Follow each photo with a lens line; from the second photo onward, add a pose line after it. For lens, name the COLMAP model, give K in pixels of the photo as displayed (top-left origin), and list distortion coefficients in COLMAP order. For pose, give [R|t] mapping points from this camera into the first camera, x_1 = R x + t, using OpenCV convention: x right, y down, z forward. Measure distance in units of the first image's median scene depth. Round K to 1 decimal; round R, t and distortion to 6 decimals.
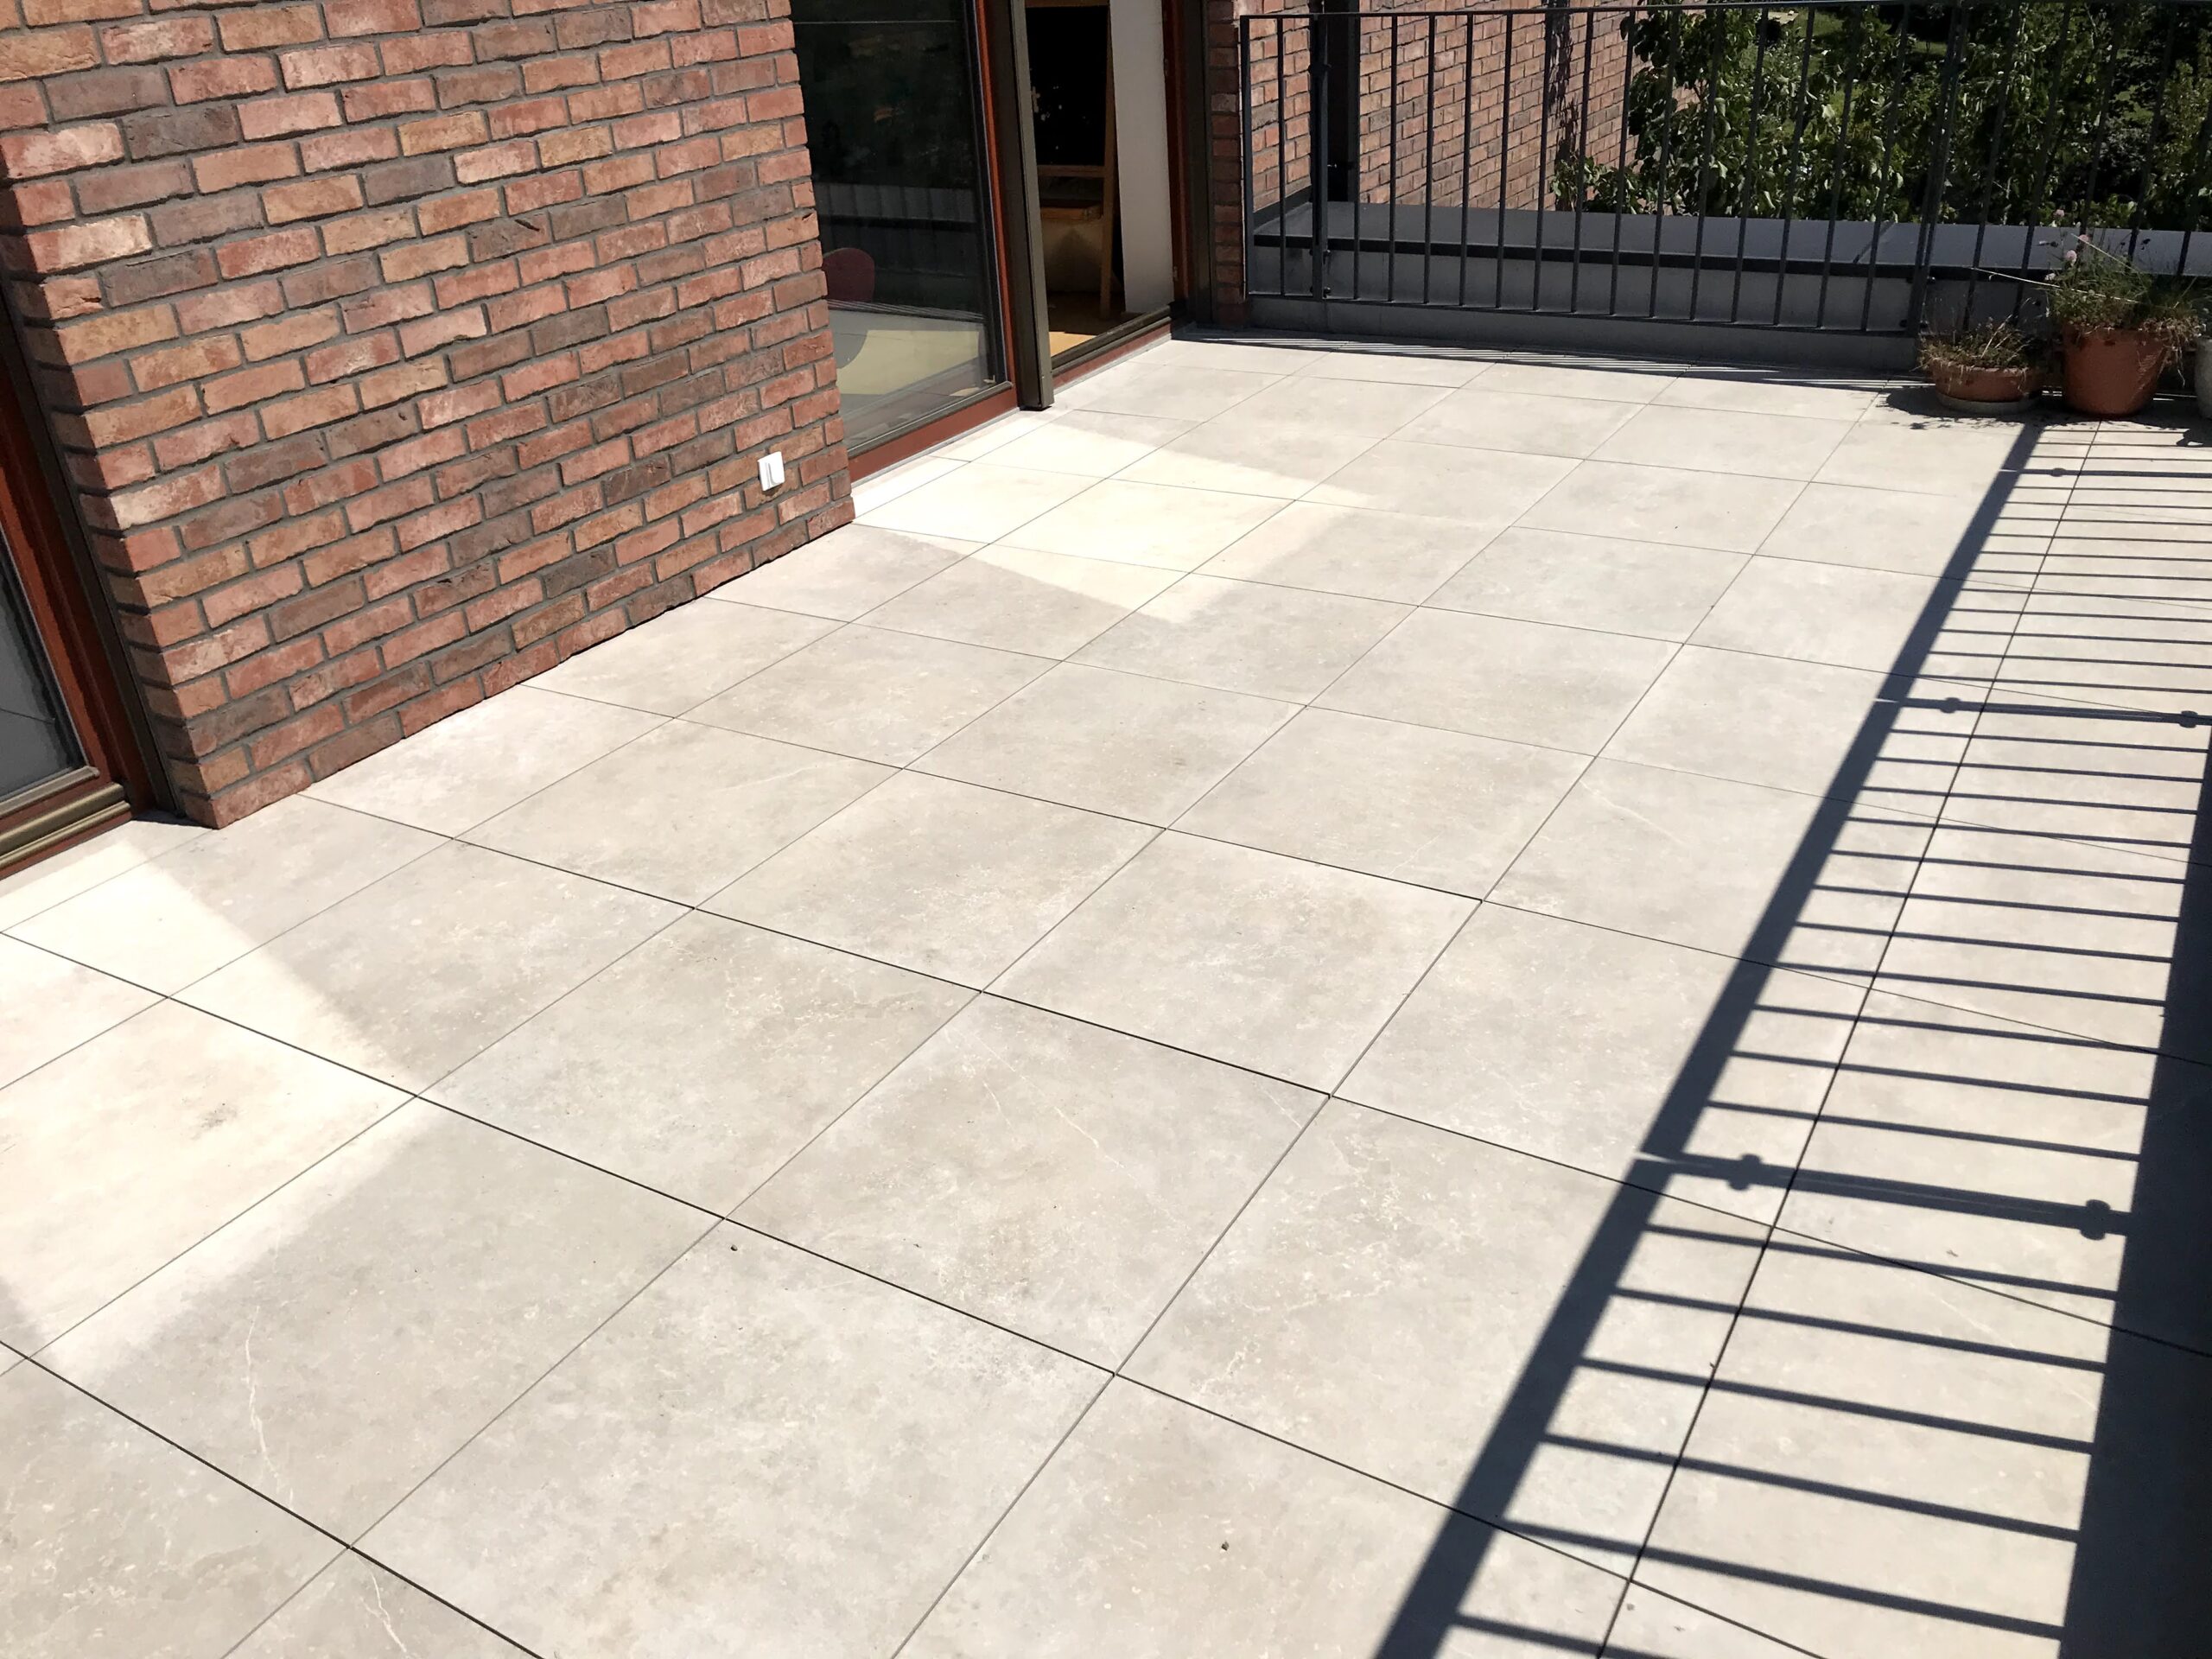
lens RADIAL K [[1822.1, 0, 1106.0], [0, 1822.1, 829.5], [0, 0, 1]] dist [0.004702, 0.014316]
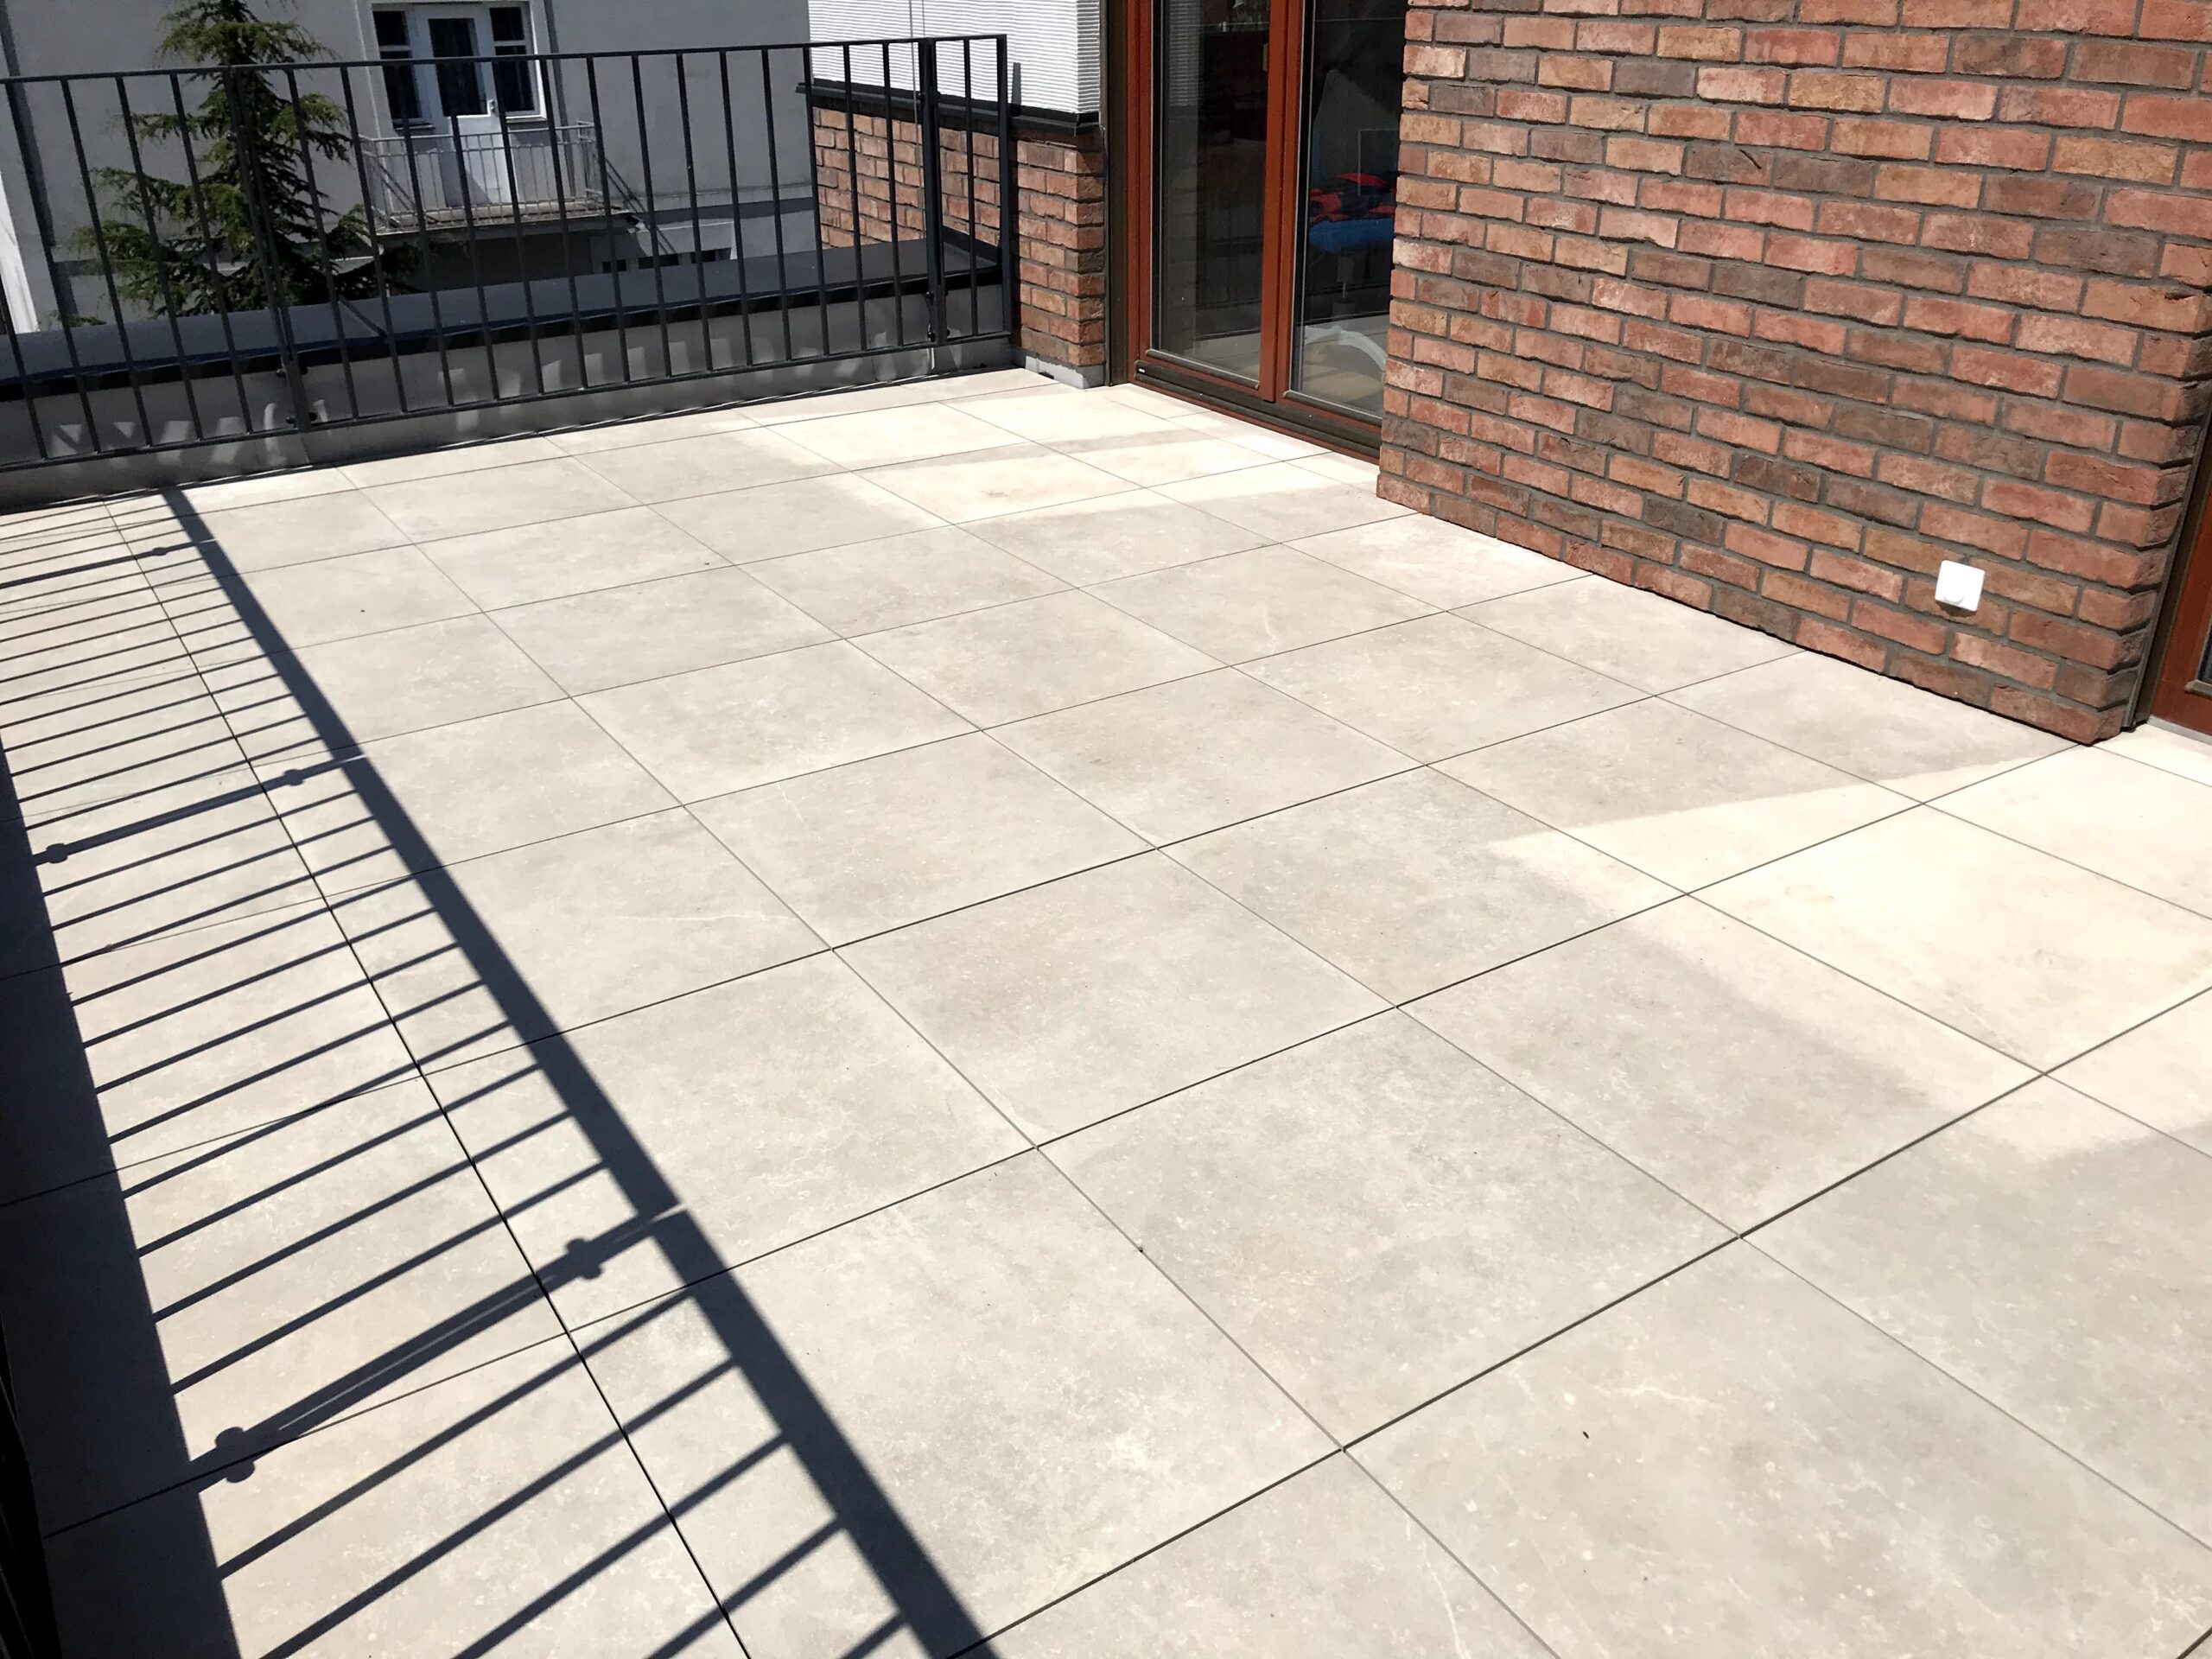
lens RADIAL K [[1800.9, 0, 1109.5], [0, 1800.9, 858.4], [0, 0, 1]] dist [-0.010540, 0.040617]
pose [[-0.437329, 0.469330, -0.767120, 0.753703], [-0.390649, 0.669191, 0.632121, -0.576955], [0.810023, 0.576119, -0.109314, 1.093205]]
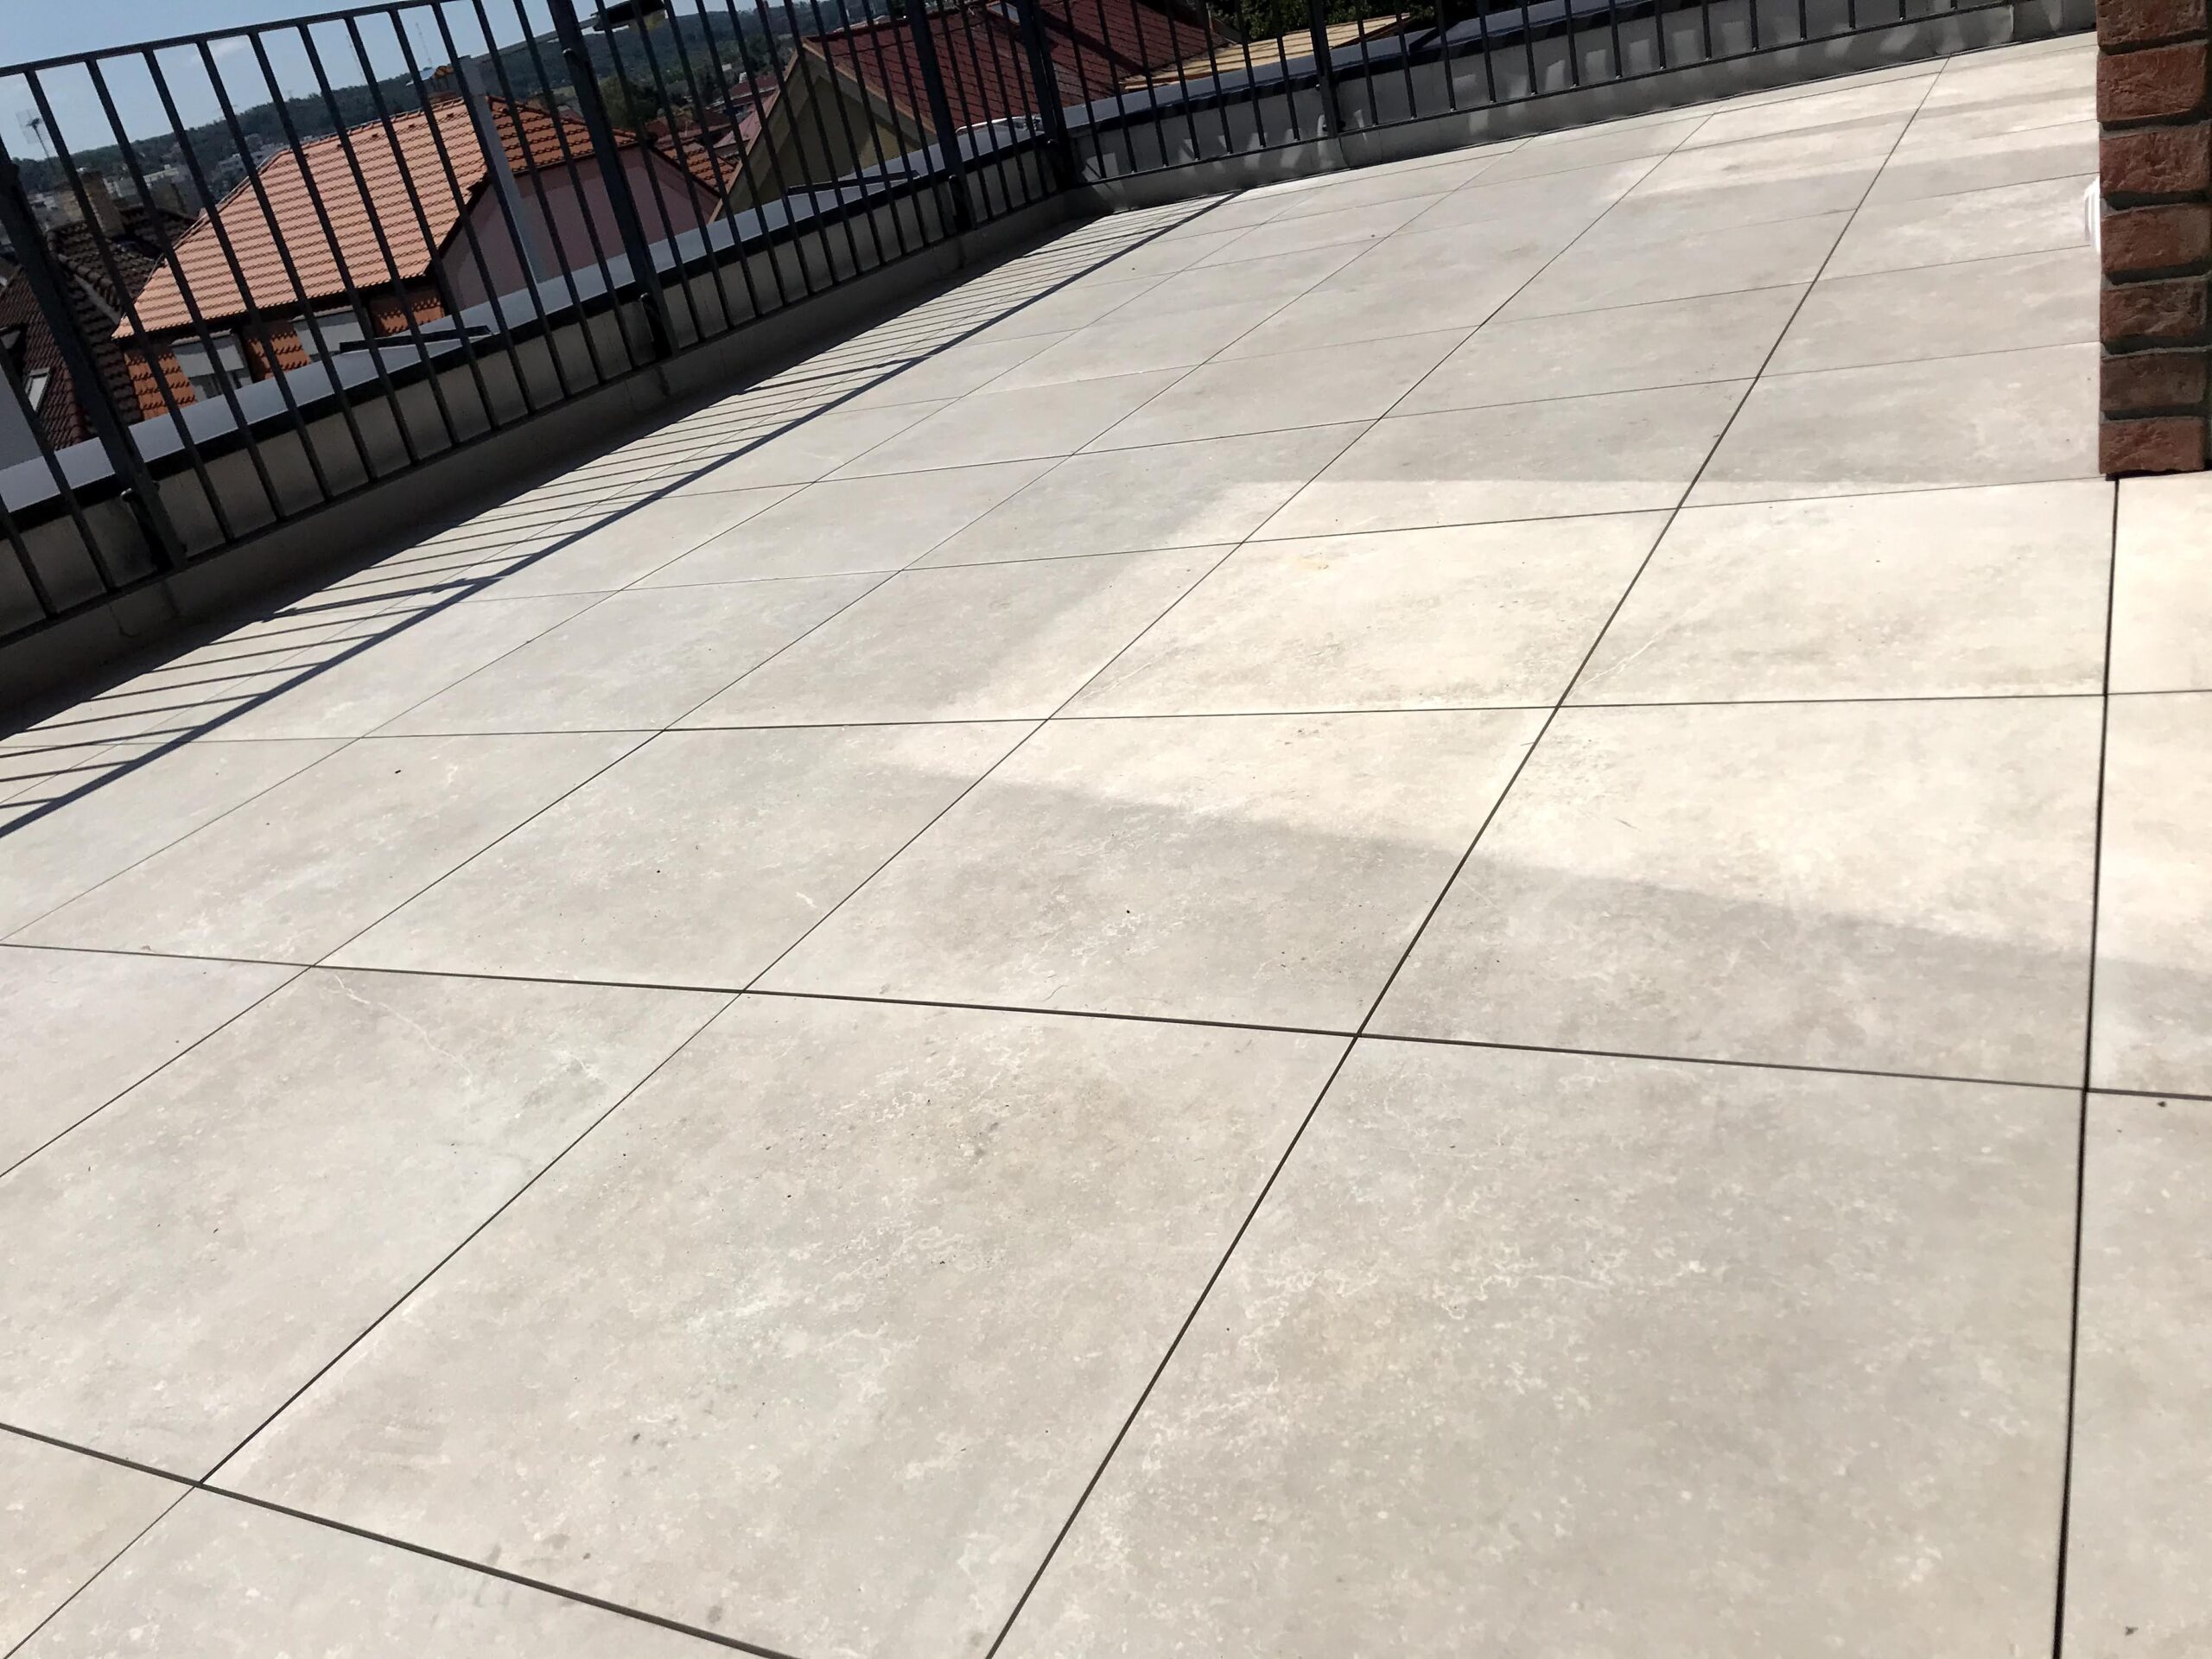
lens RADIAL K [[1850.1, 0, 1106.0], [0, 1850.1, 829.5], [0, 0, 1]] dist [0.044096, -0.002294]
pose [[-0.957205, 0.283737, 0.057027, 0.097838], [0.219920, 0.585019, 0.780633, -0.680677], [0.188133, 0.759767, -0.622382, 1.741246]]
